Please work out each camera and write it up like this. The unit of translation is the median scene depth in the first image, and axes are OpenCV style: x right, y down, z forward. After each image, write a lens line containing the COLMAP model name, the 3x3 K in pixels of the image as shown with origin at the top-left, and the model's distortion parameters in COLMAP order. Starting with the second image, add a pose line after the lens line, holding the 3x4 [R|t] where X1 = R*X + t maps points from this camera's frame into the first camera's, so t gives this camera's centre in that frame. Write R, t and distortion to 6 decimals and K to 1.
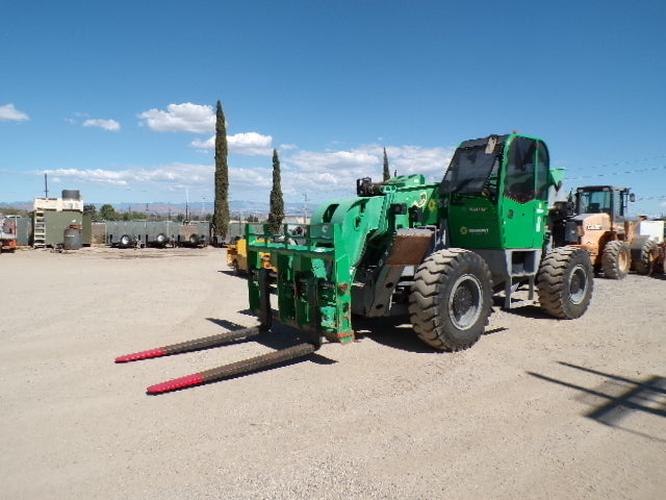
lens RADIAL K [[453.3, 0, 330.7], [0, 453.3, 249.2], [0, 0, 1]] dist [-0.047162, 0.011915]
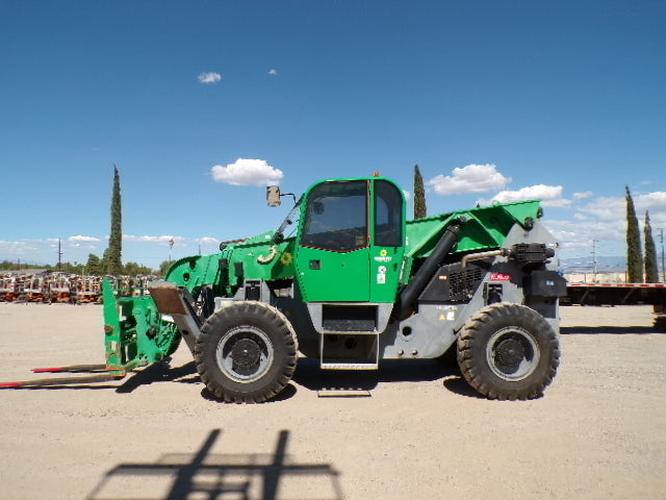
lens RADIAL K [[453.3, 0, 325.8], [0, 453.3, 252.6], [0, 0, 1]] dist [-0.047162, 0.011915]
pose [[0.800493, -0.054900, -0.596822, 0.887137], [-0.019235, 0.992930, -0.117136, 0.005727], [0.599033, 0.105246, 0.793778, 0.242321]]
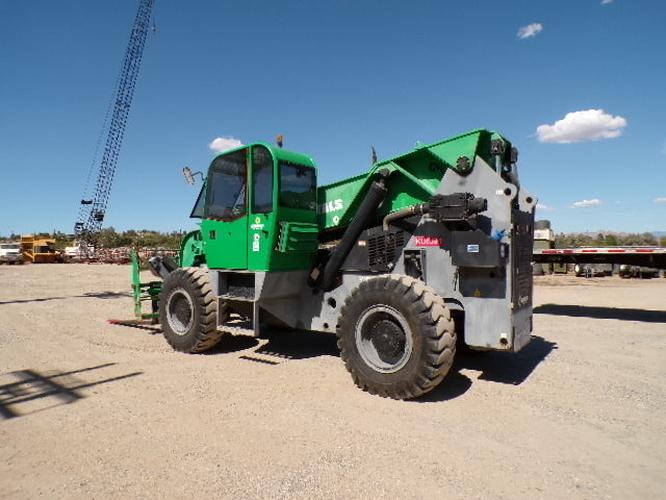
lens RADIAL K [[453.3, 0, 333.3], [0, 453.3, 250.7], [0, 0, 1]] dist [-0.047162, 0.011915]
pose [[0.209602, -0.024332, -0.977484, 1.314938], [-0.038244, 0.998721, -0.033061, -0.017296], [0.977039, 0.044312, 0.208403, 0.953936]]
